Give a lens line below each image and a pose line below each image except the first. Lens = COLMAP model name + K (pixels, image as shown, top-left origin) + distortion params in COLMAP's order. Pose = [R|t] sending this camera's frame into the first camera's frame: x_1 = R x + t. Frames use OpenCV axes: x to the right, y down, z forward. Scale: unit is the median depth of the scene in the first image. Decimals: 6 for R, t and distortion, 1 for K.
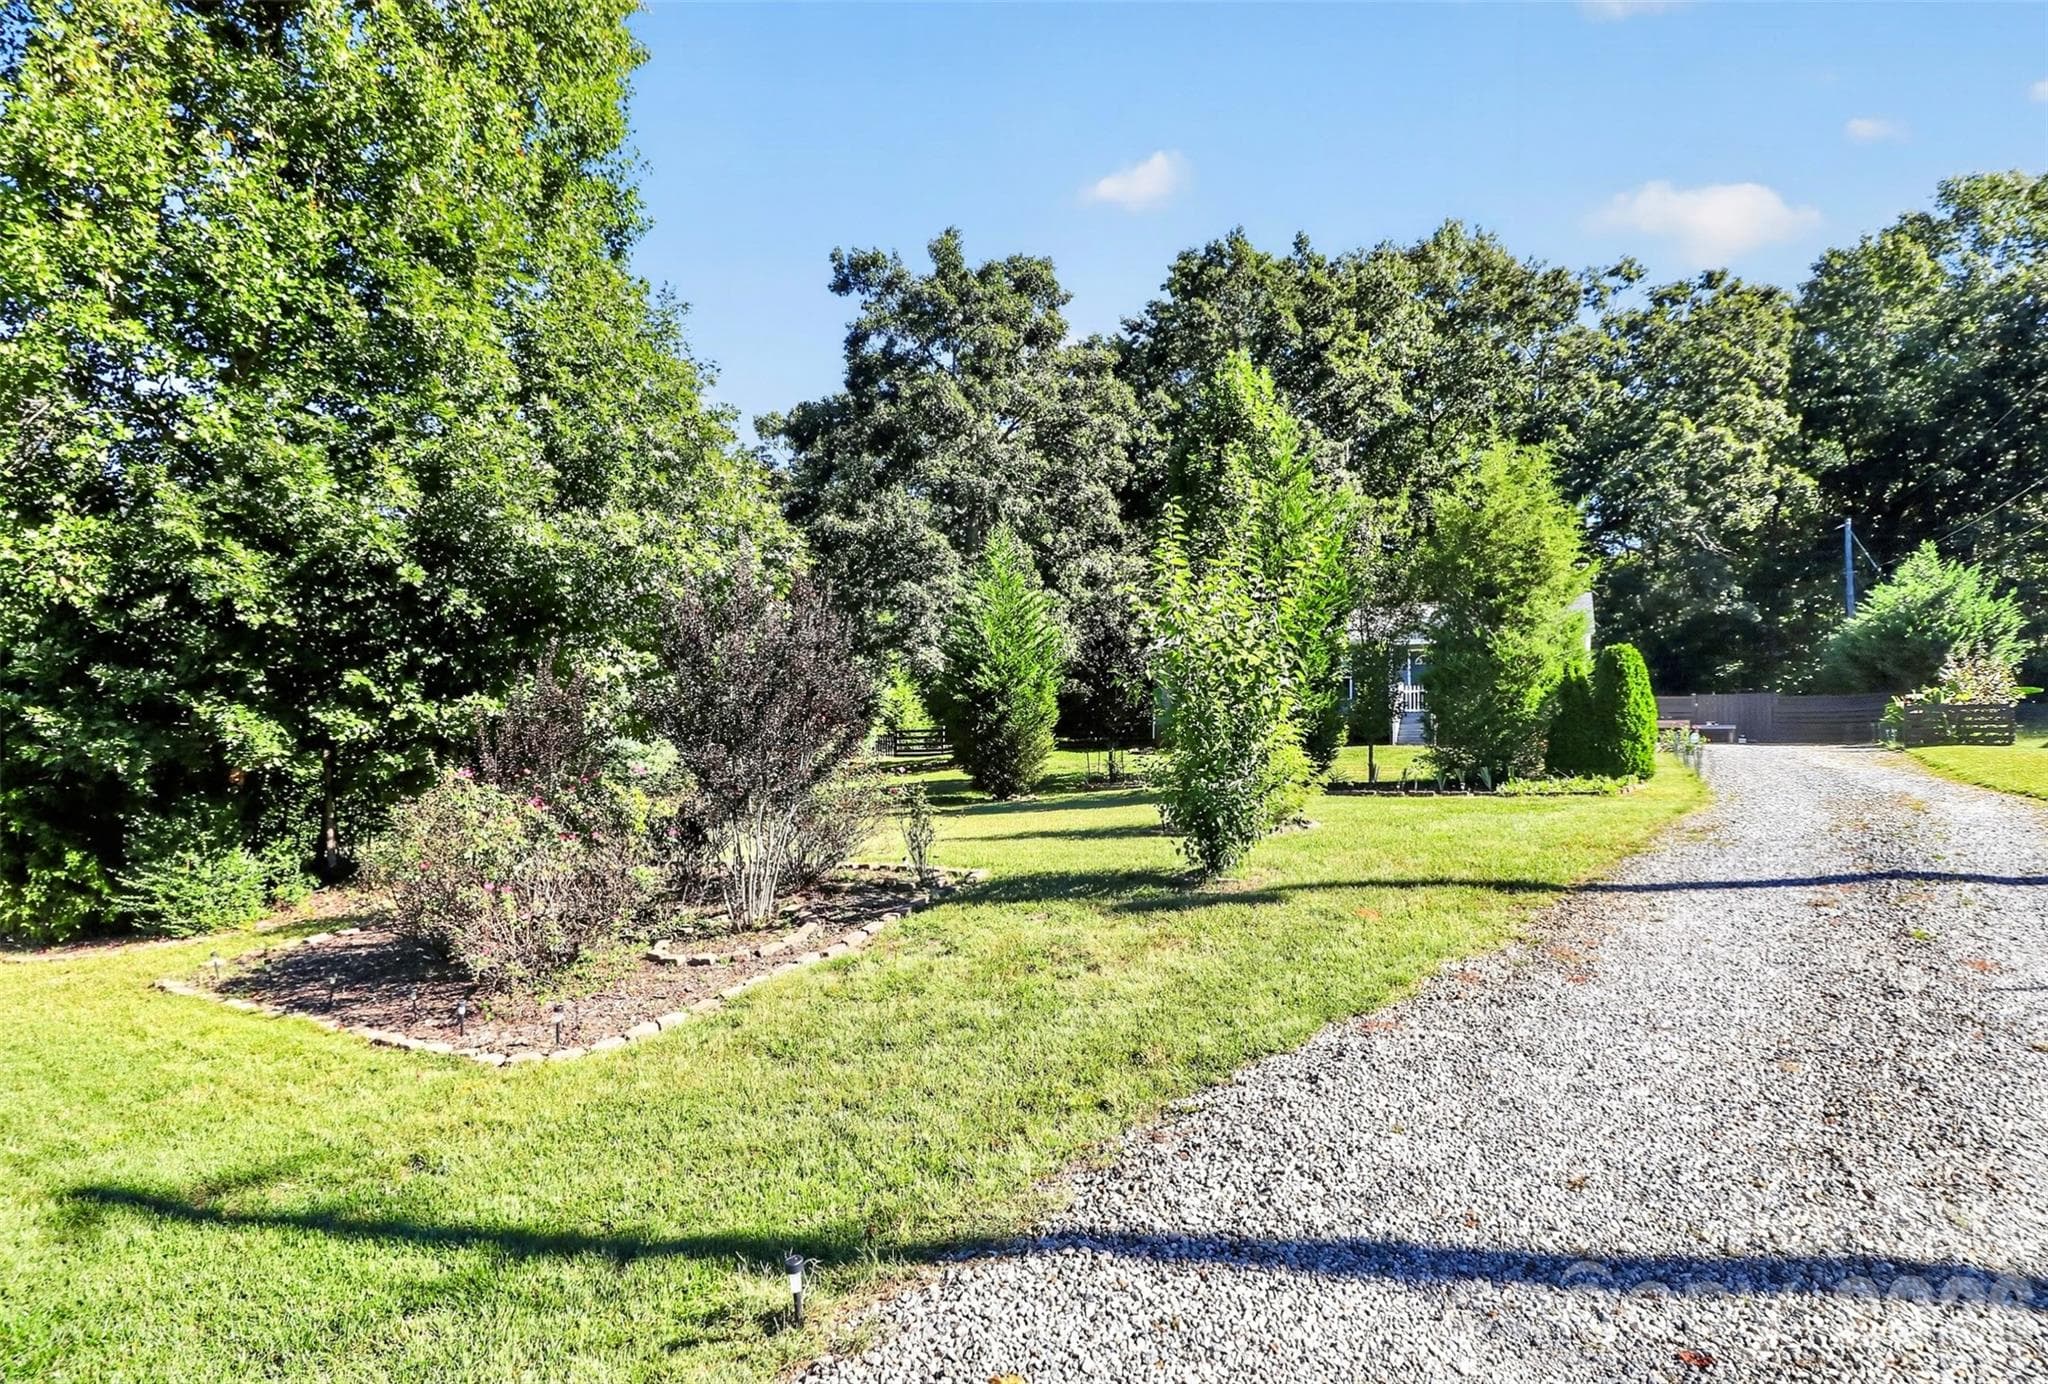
lens RADIAL K [[947.1, 0, 1024.0], [0, 947.1, 692.0], [0, 0, 1]] dist [0.001139, 0.000152]
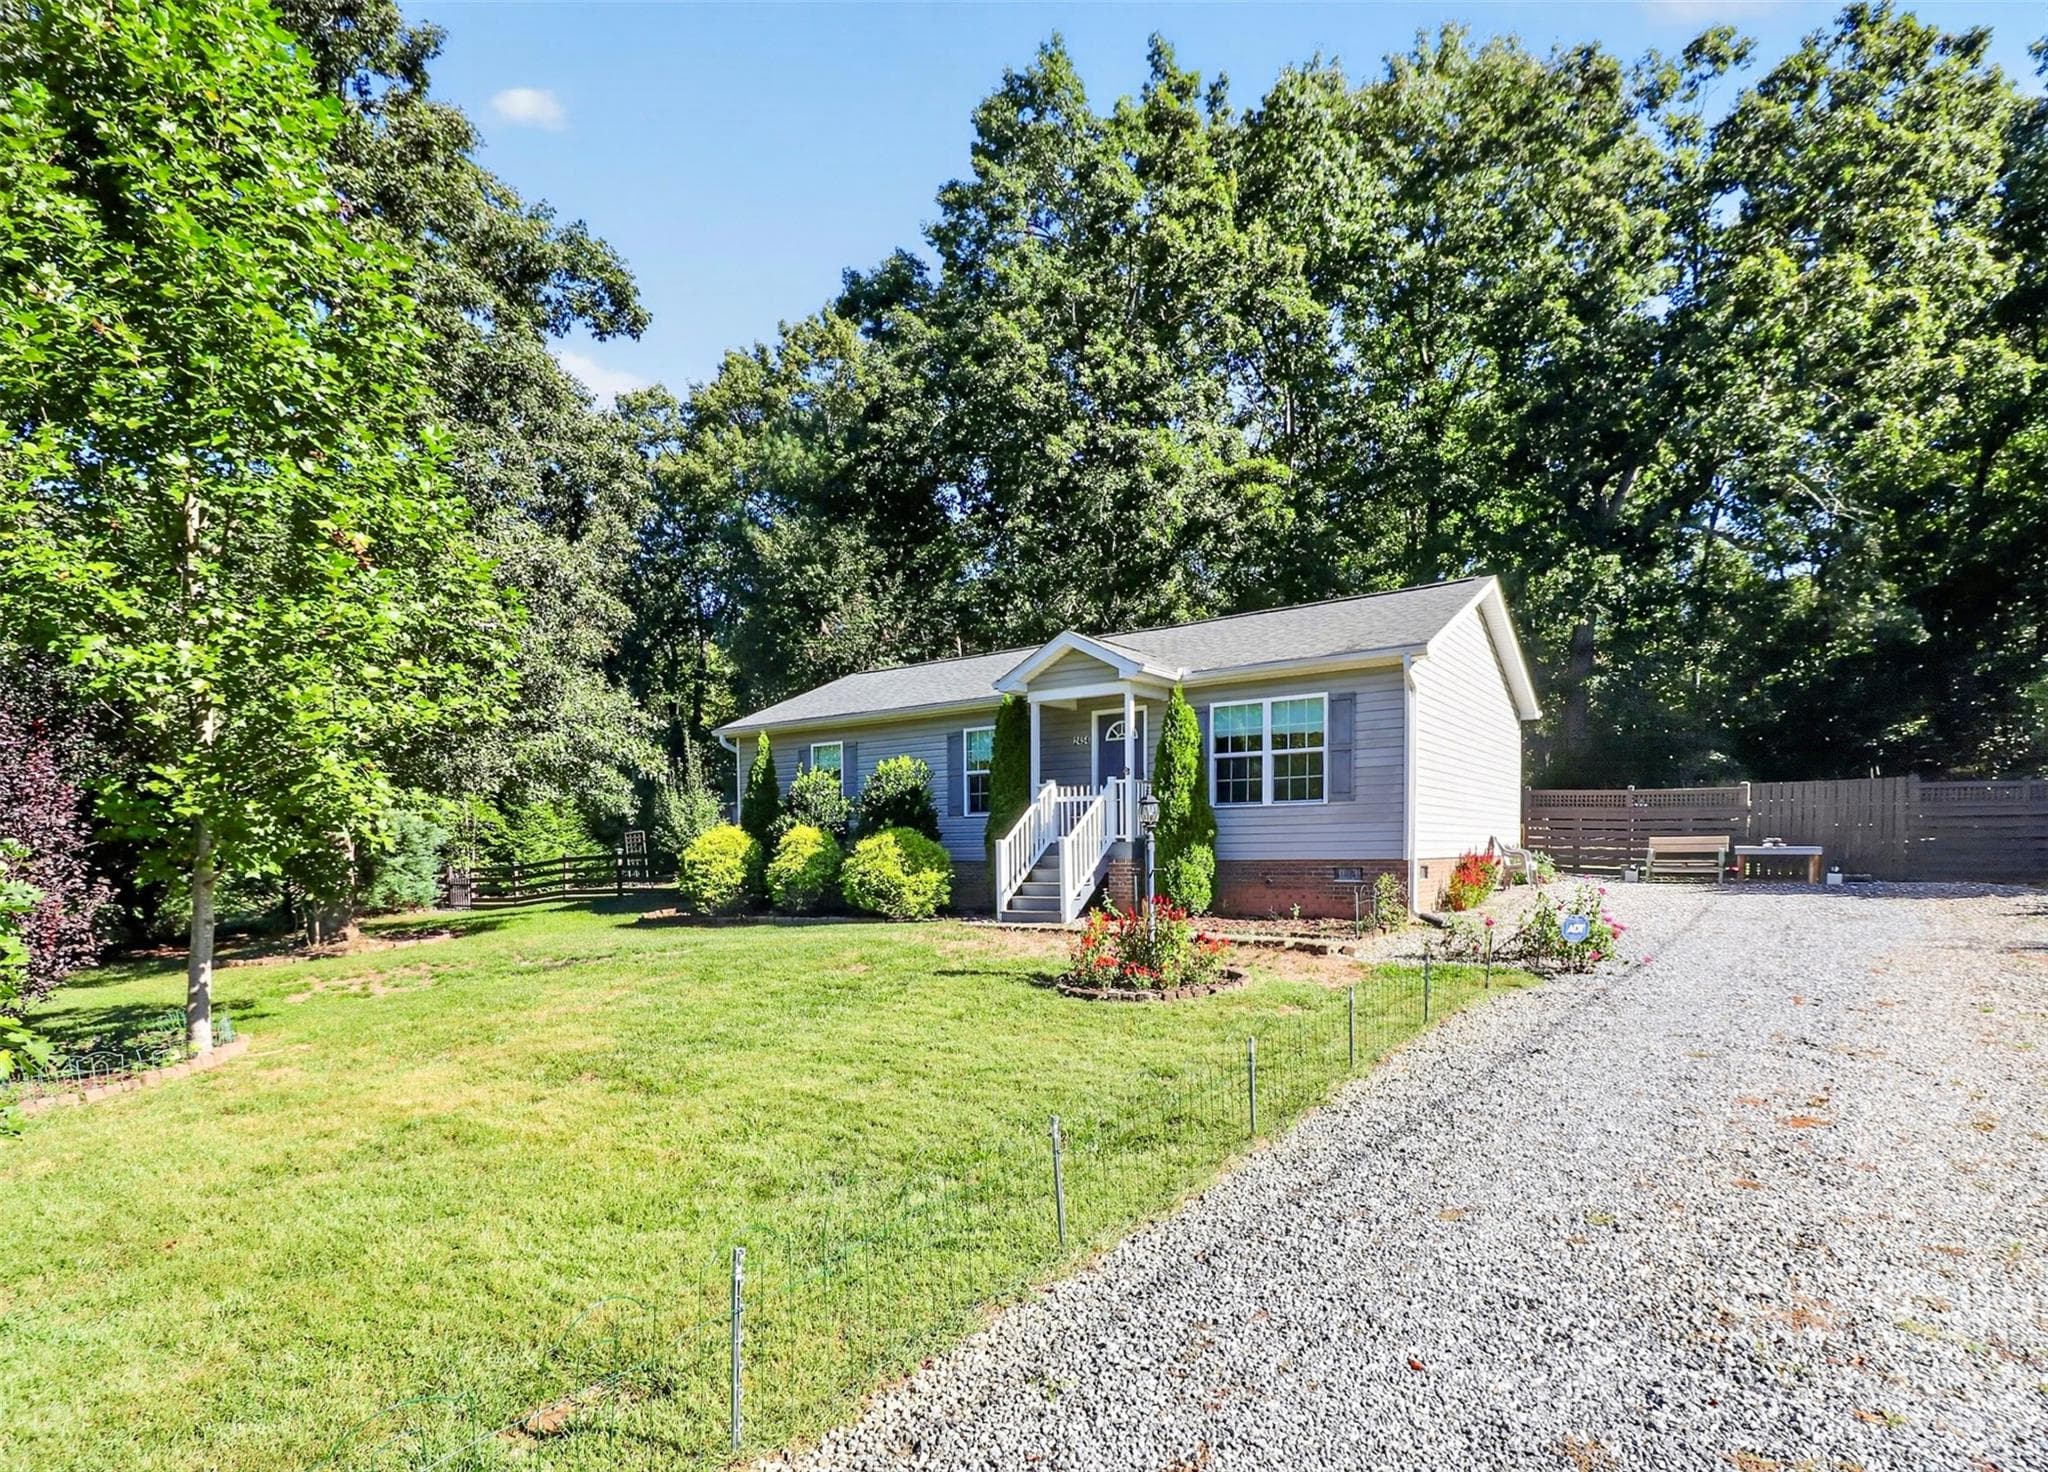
lens RADIAL K [[1001.9, 0, 1021.5], [0, 1001.9, 882.3], [0, 0, 1]] dist [-0.000669, -0.008660]
pose [[0.994167, -0.022474, -0.105488, 0.304682], [0.032906, 0.994620, 0.098221, -0.008718], [0.102713, -0.101119, 0.989558, 0.348242]]
